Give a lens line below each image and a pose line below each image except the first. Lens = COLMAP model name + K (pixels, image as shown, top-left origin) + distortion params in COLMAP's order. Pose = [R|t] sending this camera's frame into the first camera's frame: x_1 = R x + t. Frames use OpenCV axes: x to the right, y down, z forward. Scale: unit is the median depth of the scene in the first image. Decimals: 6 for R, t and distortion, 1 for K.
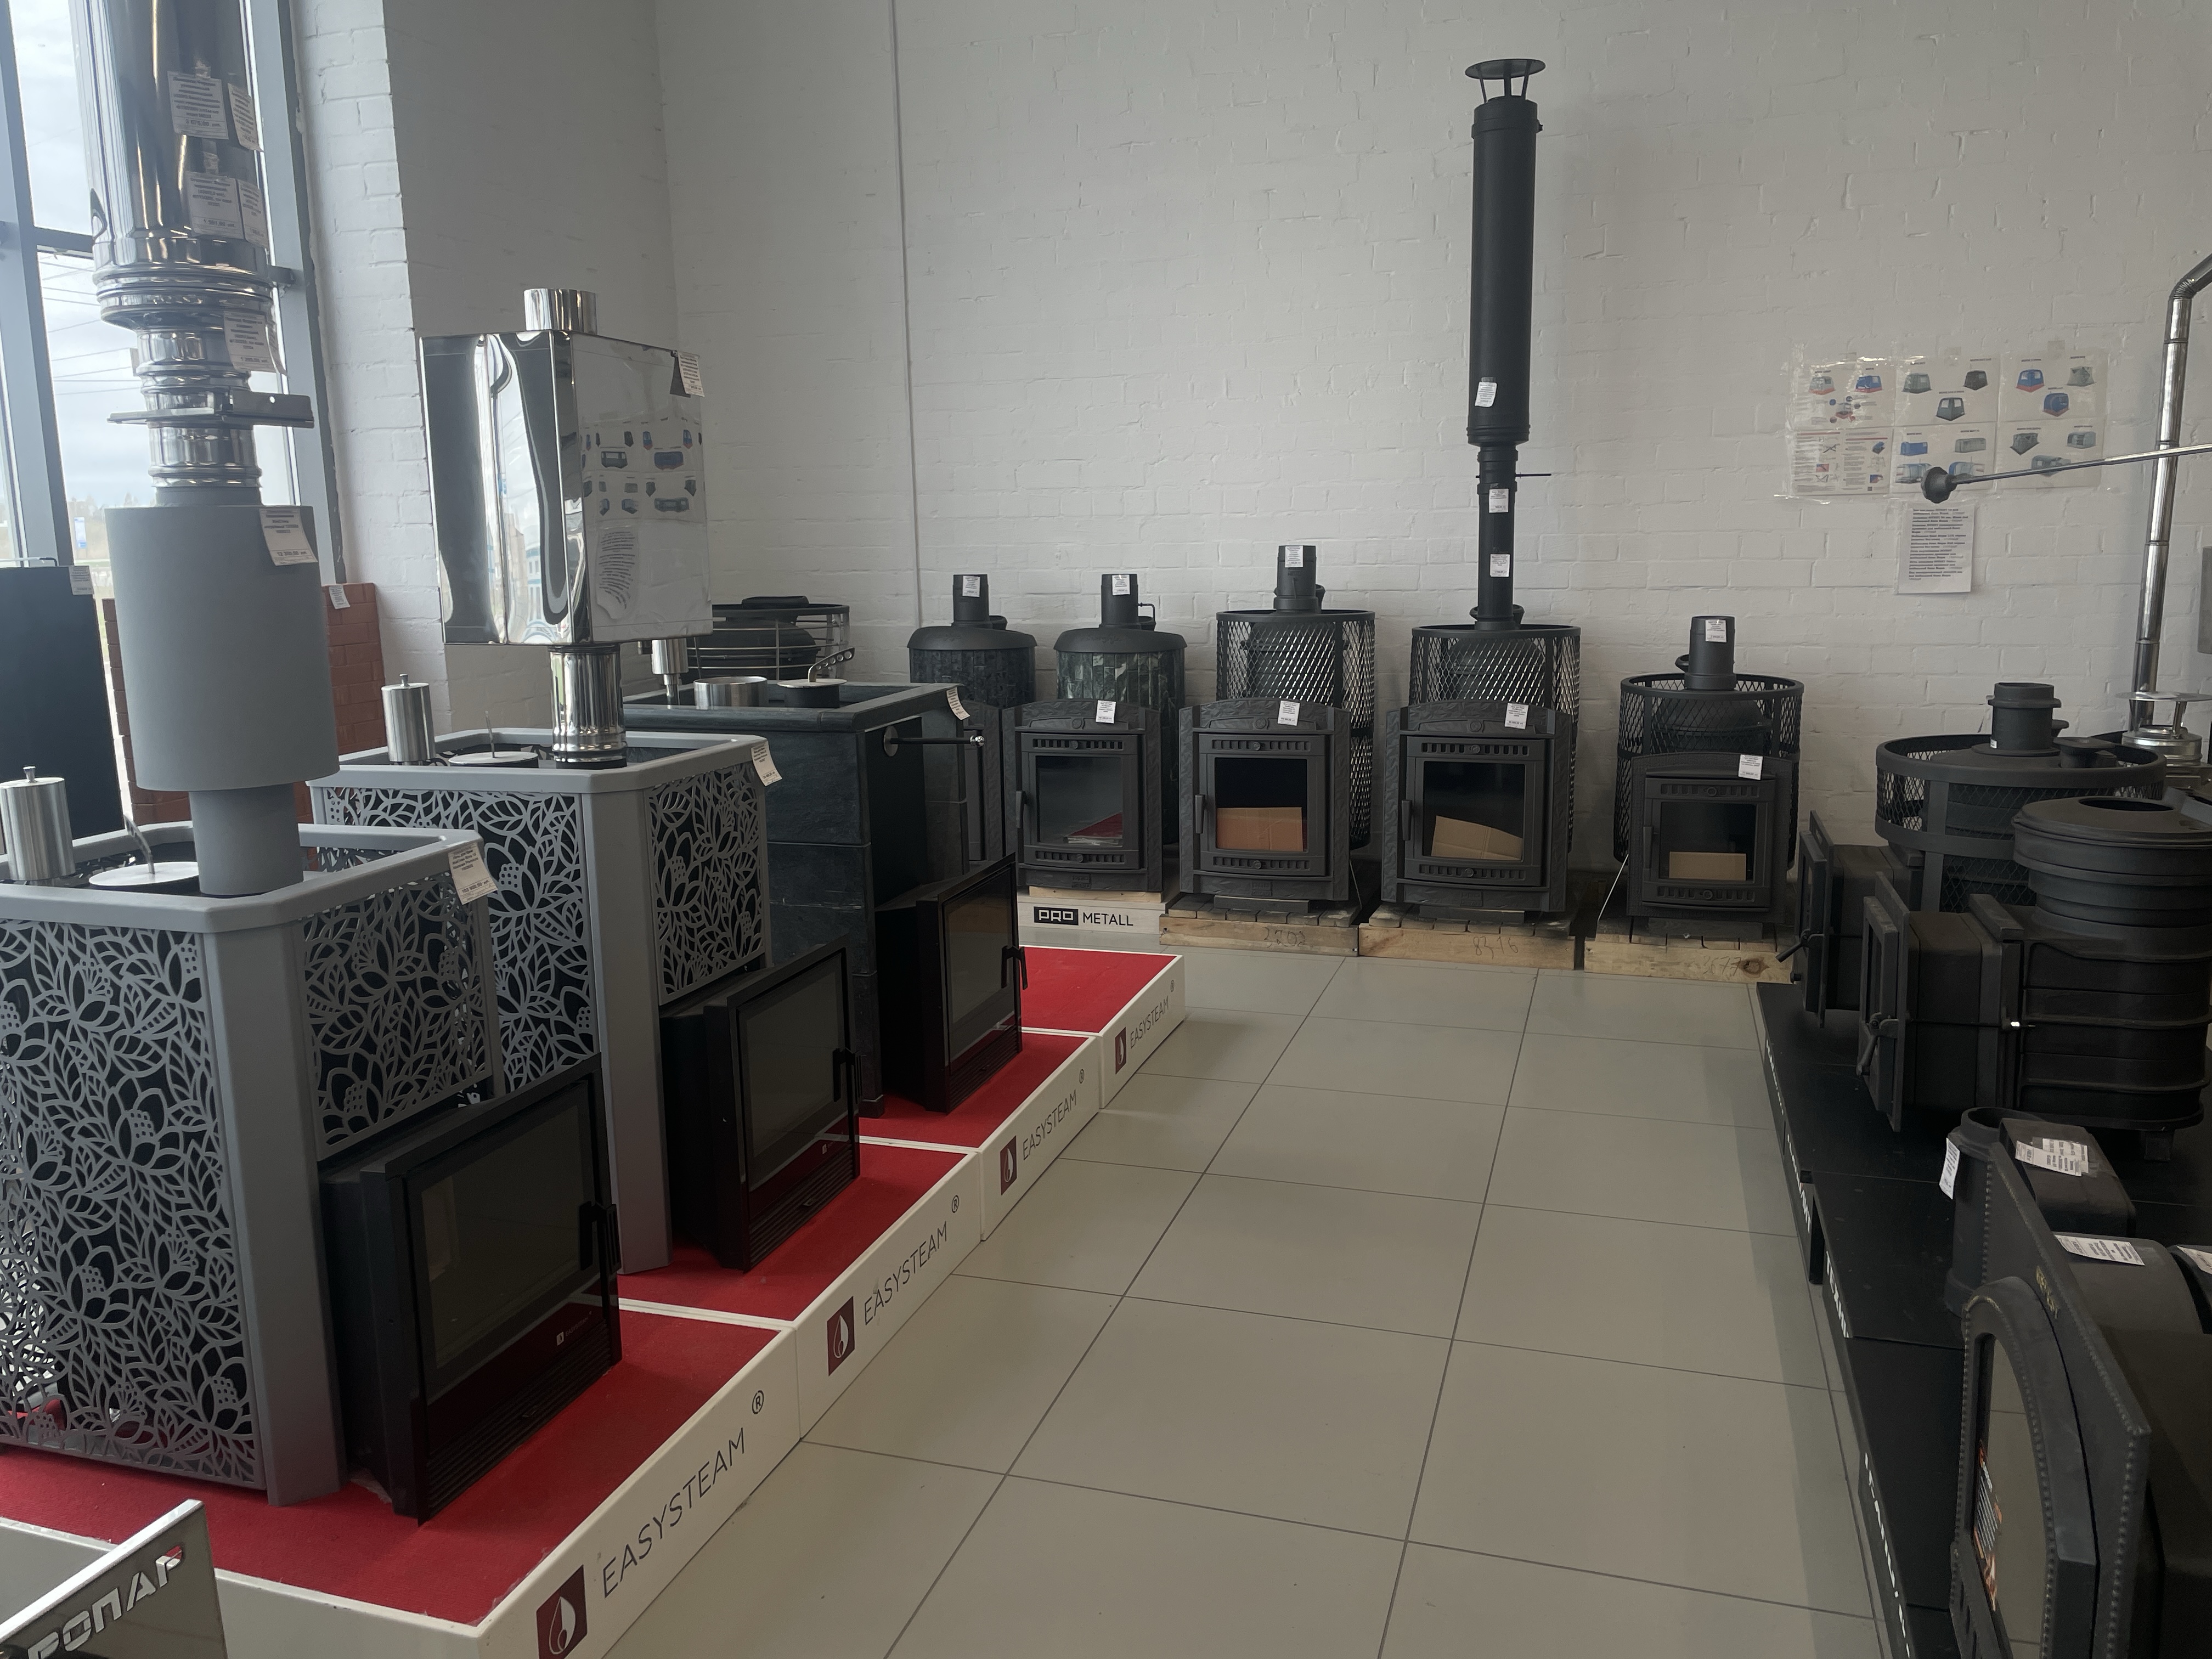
lens RADIAL K [[1690.5, 0, 1109.5], [0, 1690.5, 819.1], [0, 0, 1]] dist [0.076248, -0.073333]
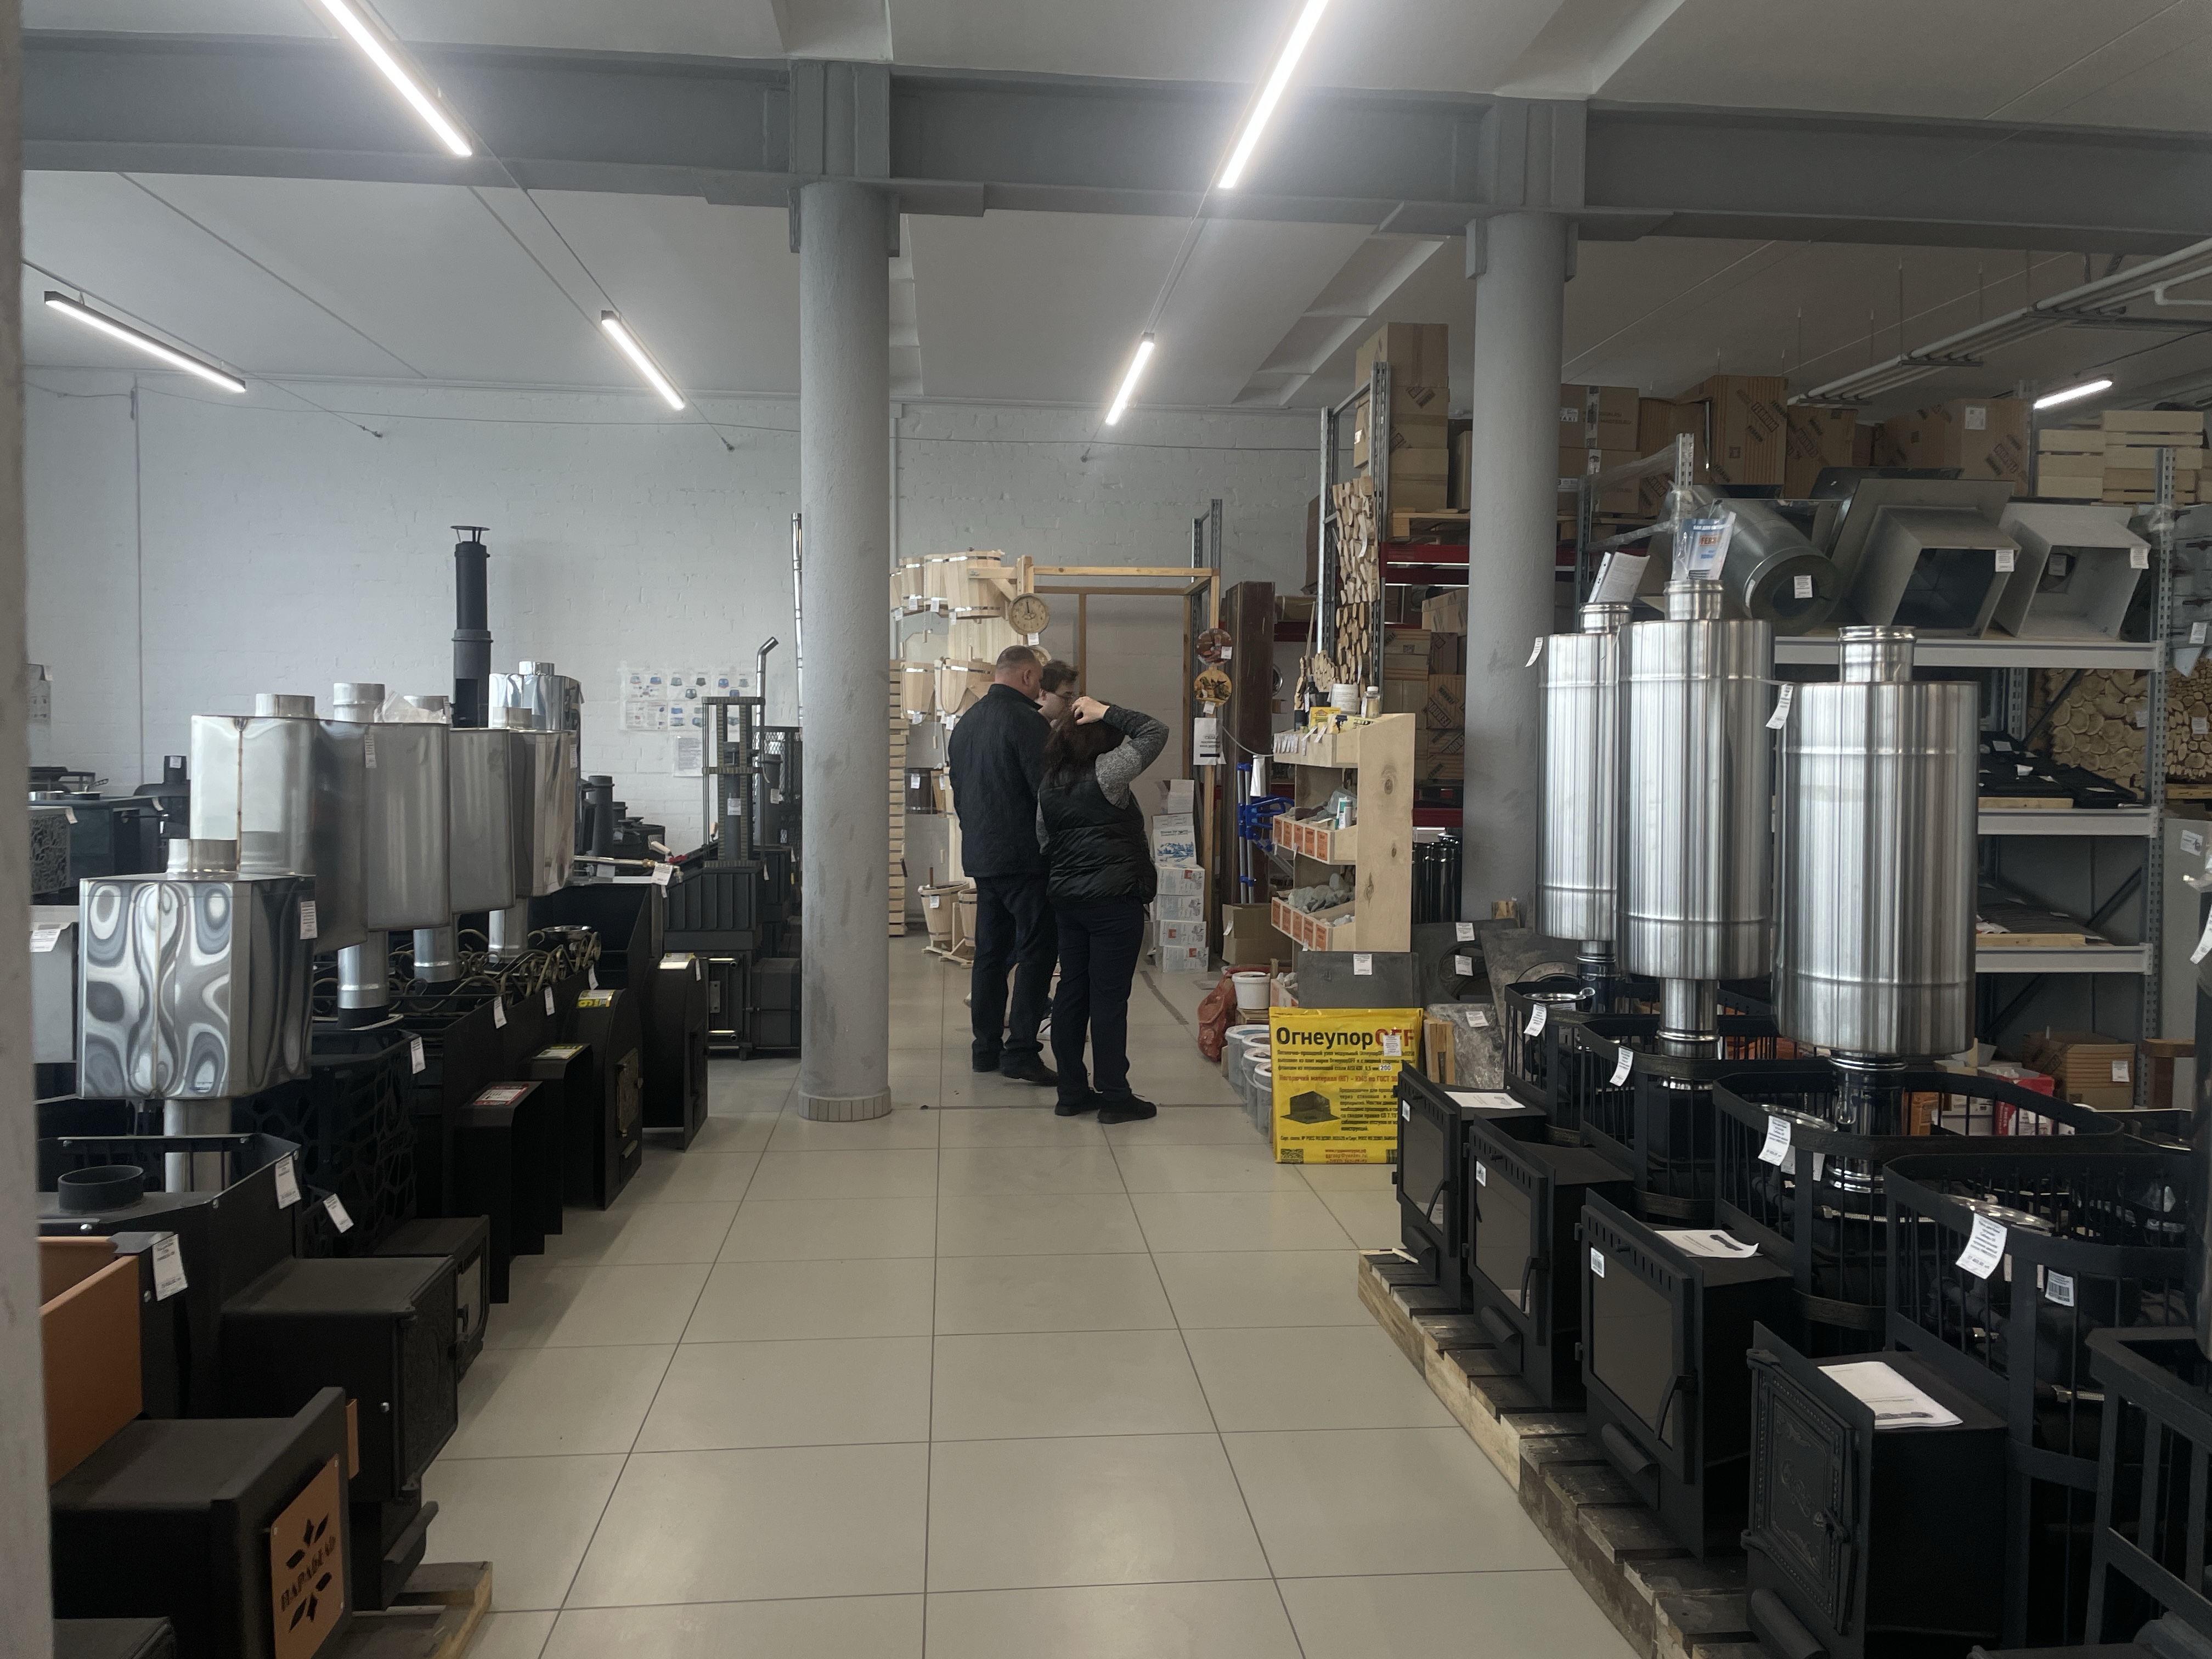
lens RADIAL K [[1690.5, 0, 1097.4], [0, 1690.5, 795.0], [0, 0, 1]] dist [0.076248, -0.073333]
pose [[0.922963, 0.018116, 0.384462, 0.136351], [0.035826, 0.990511, -0.132679, 0.195456], [-0.383218, 0.136232, 0.913556, -1.161132]]
